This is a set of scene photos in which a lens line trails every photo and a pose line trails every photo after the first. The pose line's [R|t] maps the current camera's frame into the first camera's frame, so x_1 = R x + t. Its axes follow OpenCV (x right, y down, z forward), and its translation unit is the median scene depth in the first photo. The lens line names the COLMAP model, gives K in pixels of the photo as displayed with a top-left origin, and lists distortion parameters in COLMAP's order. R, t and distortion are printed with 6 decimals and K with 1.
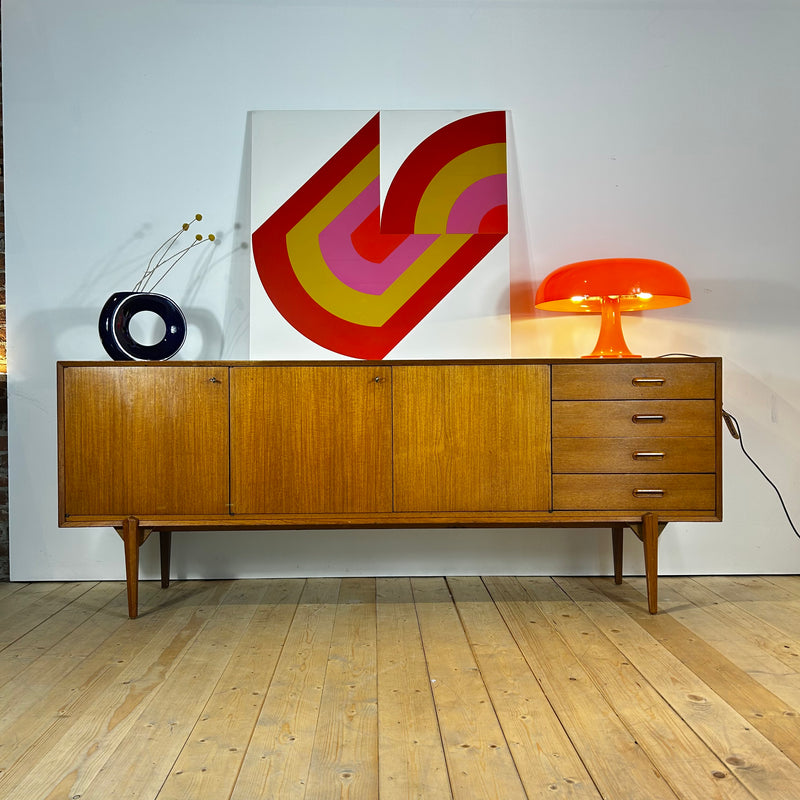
lens RADIAL K [[805.1, 0, 401.2], [0, 805.1, 396.4], [0, 0, 1]] dist [0.120897, -0.271734]
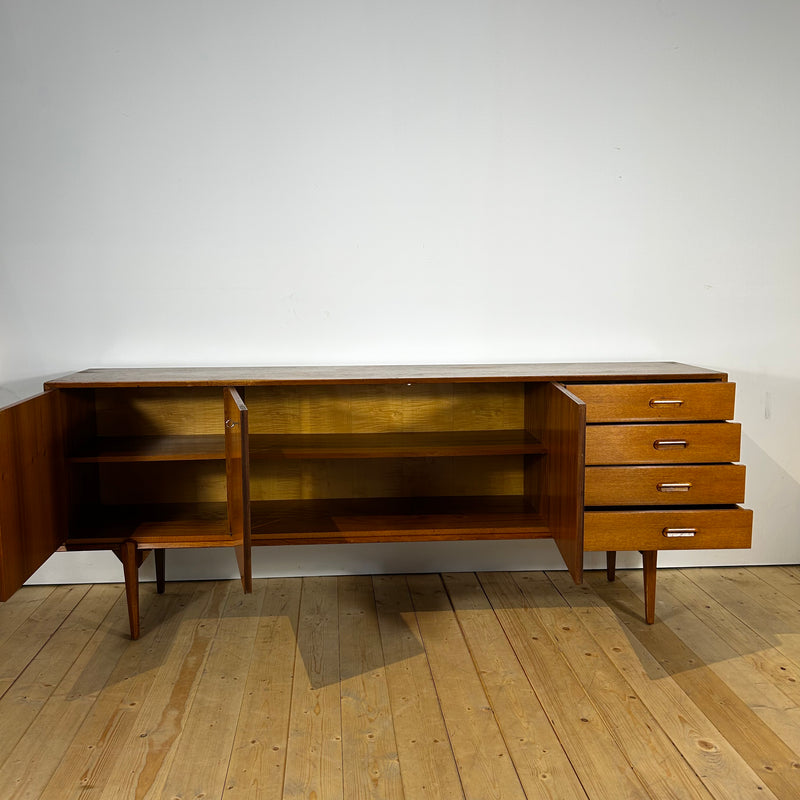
lens RADIAL K [[807.7, 0, 395.4], [0, 807.7, 400.2], [0, 0, 1]] dist [0.089607, -0.174111]
pose [[0.998917, -0.007768, 0.045871, -0.054933], [0.001961, 0.992115, 0.125316, -0.140577], [-0.046483, -0.125090, 0.991056, 0.034346]]
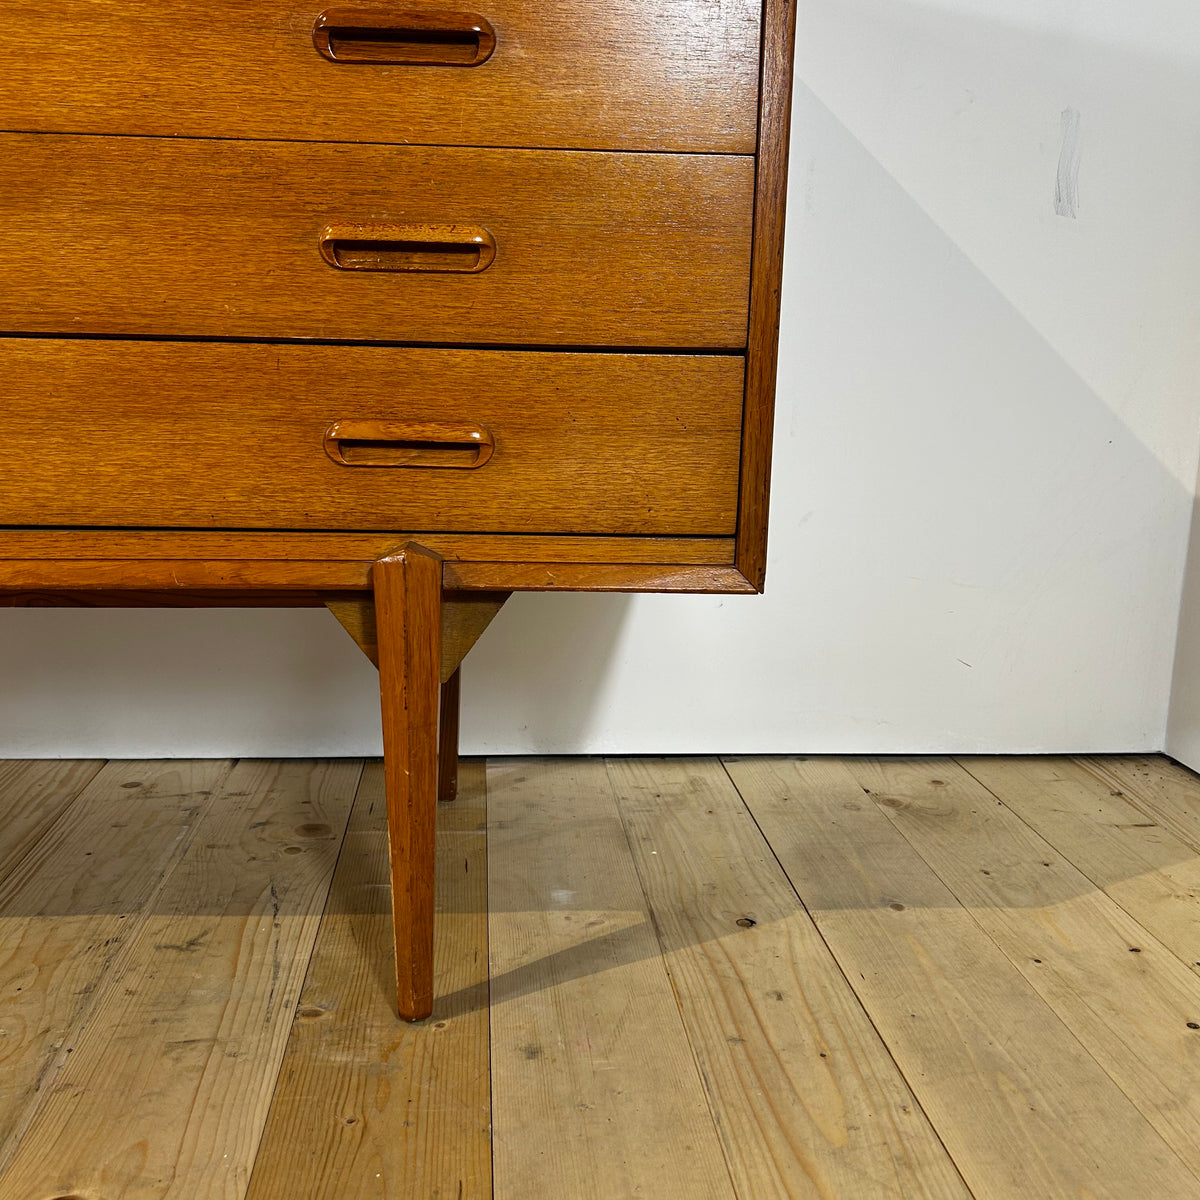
lens RADIAL K [[1212.3, 0, 599.1], [0, 1212.3, 592.8], [0, 0, 1]] dist [0.082581, -0.144849]
pose [[0.997274, 0.014868, 0.072269, 0.331281], [-0.028573, 0.980882, 0.192494, 0.096226], [-0.068025, -0.194034, 0.978633, 0.706068]]
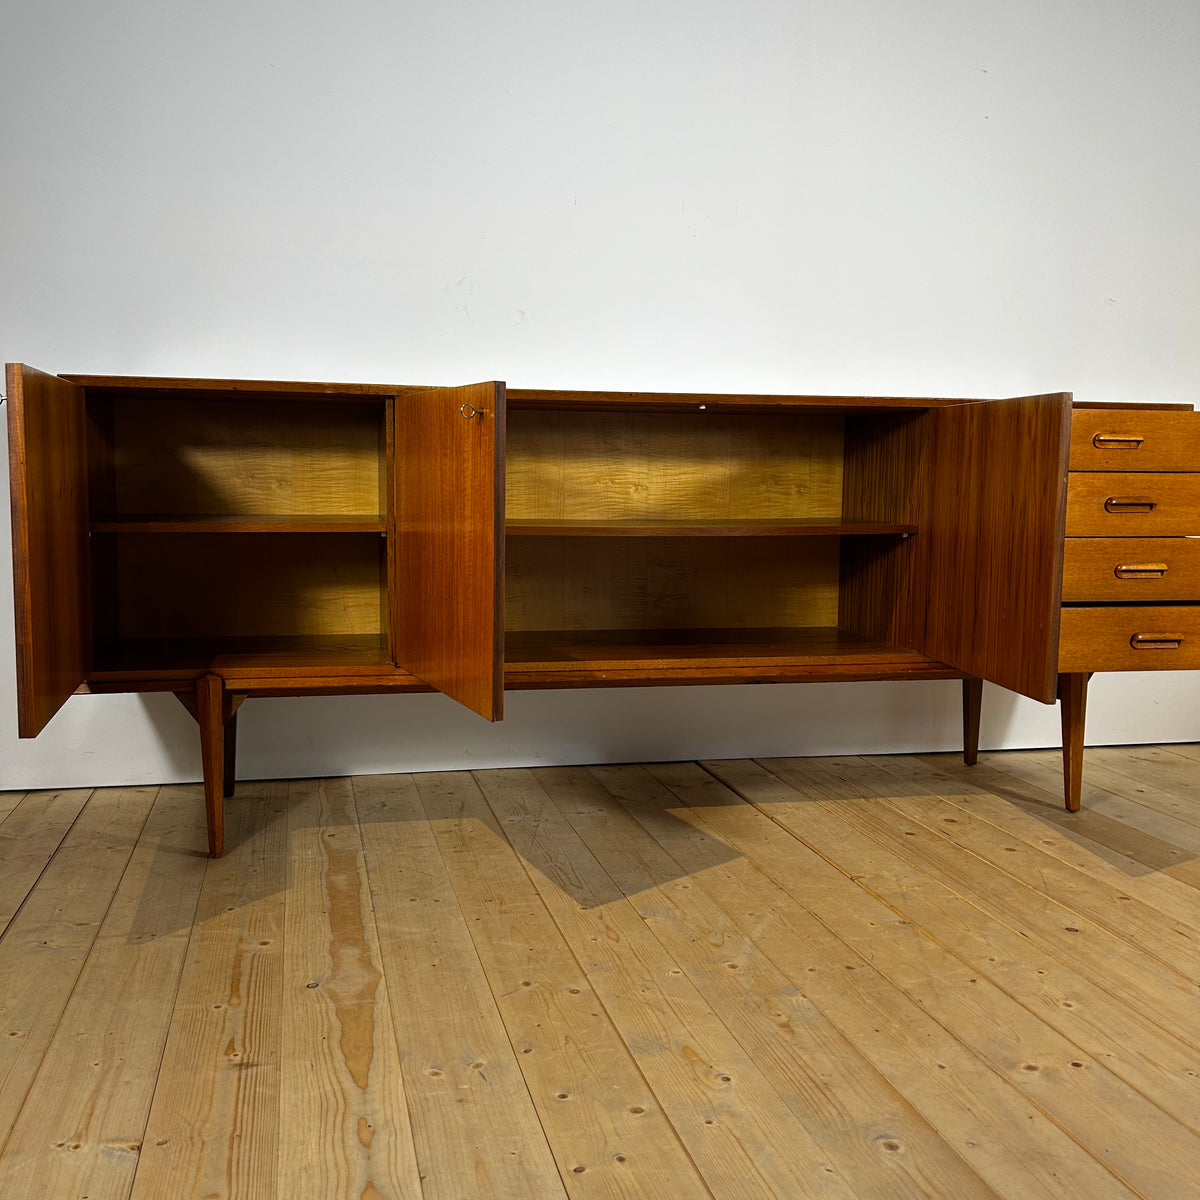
lens RADIAL K [[1209.5, 0, 597.2], [0, 1209.5, 598.9], [0, 0, 1]] dist [0.100442, -0.200315]
pose [[0.978398, -0.002691, 0.206711, -0.246818], [-0.017530, 0.995234, 0.095929, 0.017950], [-0.205984, -0.097481, 0.973688, 0.167900]]
